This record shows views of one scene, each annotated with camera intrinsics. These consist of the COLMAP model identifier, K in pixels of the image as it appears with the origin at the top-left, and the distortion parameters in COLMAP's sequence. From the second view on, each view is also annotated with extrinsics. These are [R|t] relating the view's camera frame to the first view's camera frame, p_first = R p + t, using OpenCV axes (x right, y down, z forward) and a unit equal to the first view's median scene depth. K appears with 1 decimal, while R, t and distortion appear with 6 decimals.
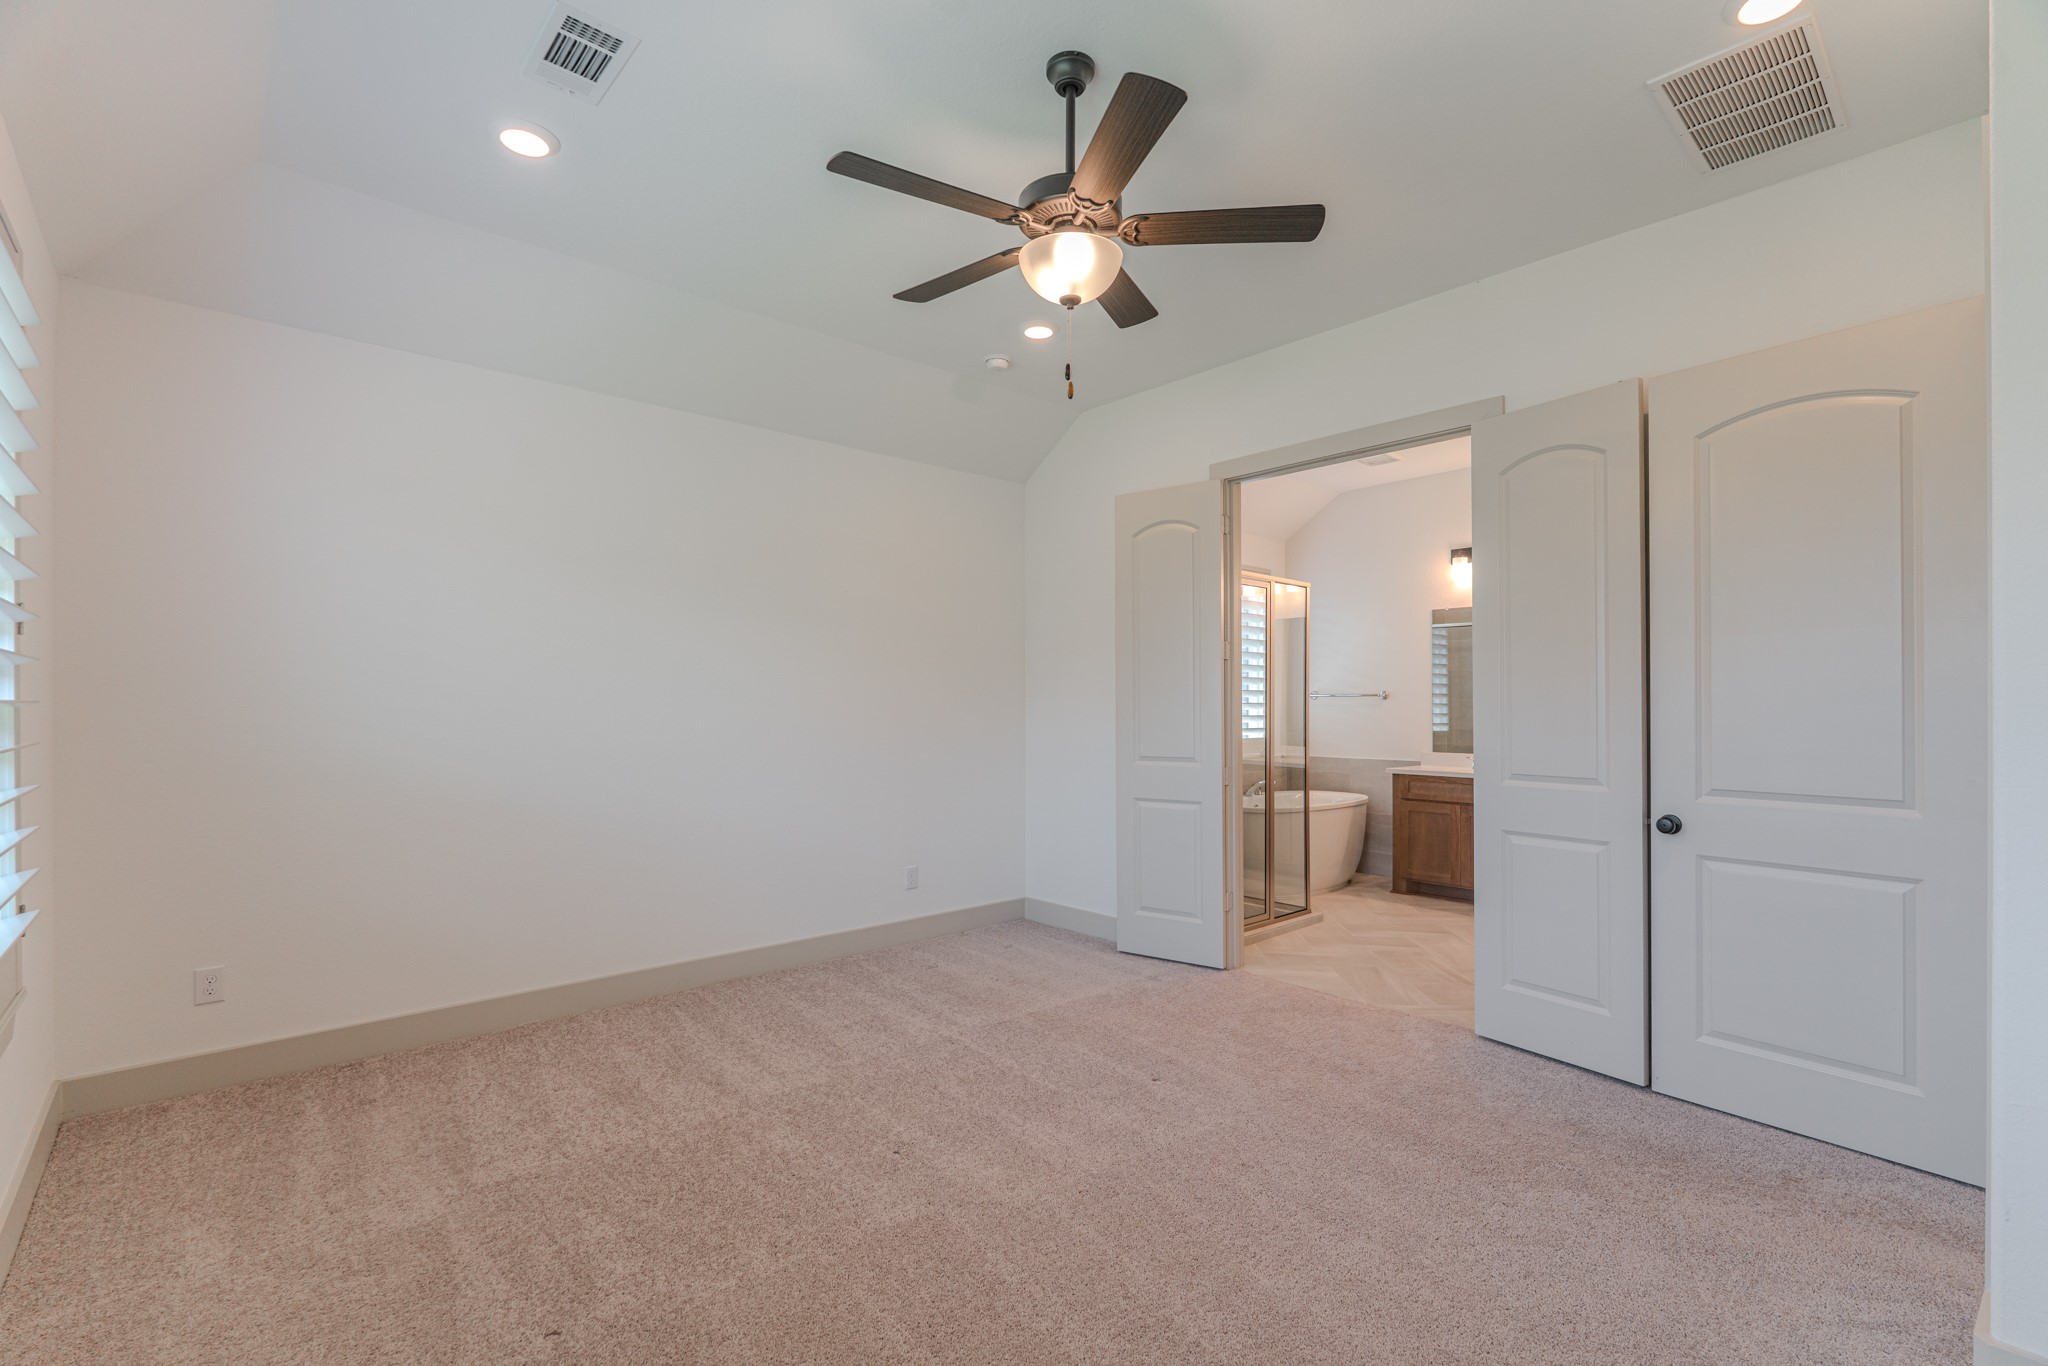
lens RADIAL K [[895.7, 0, 1022.9], [0, 895.7, 690.6], [0, 0, 1]] dist [-0.008822, 0.001500]
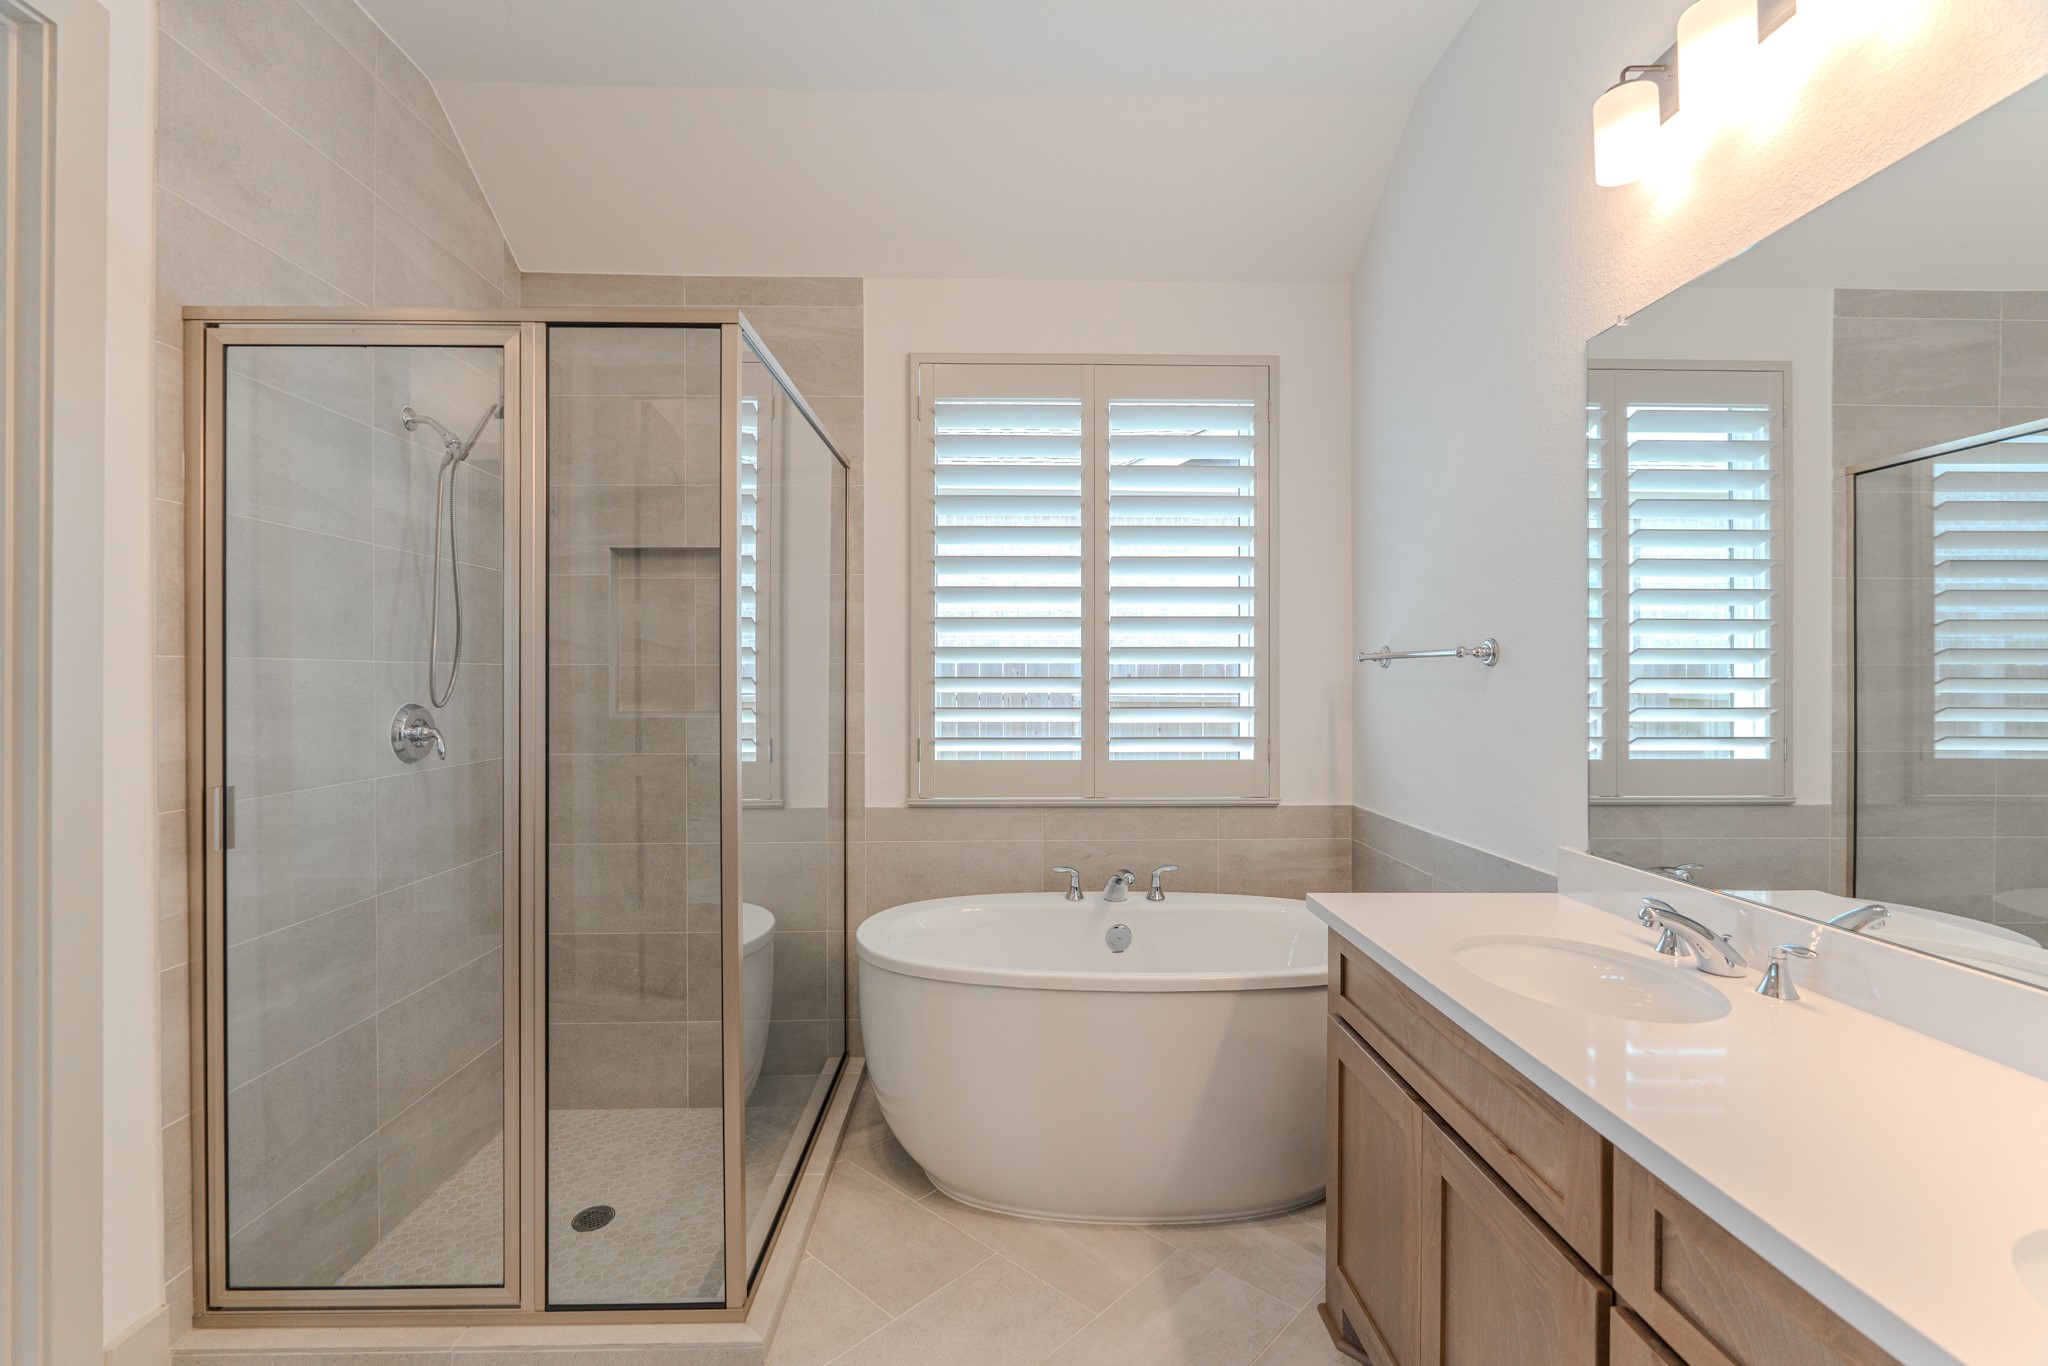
lens RADIAL K [[922.9, 0, 963.0], [0, 922.9, 666.5], [0, 0, 1]] dist [-0.011589, 0.004139]
pose [[0.762678, -0.008378, -0.646725, 0.873197], [0.004463, 0.999960, -0.007691, 0.021901], [0.646763, 0.002979, 0.762685, 1.166905]]
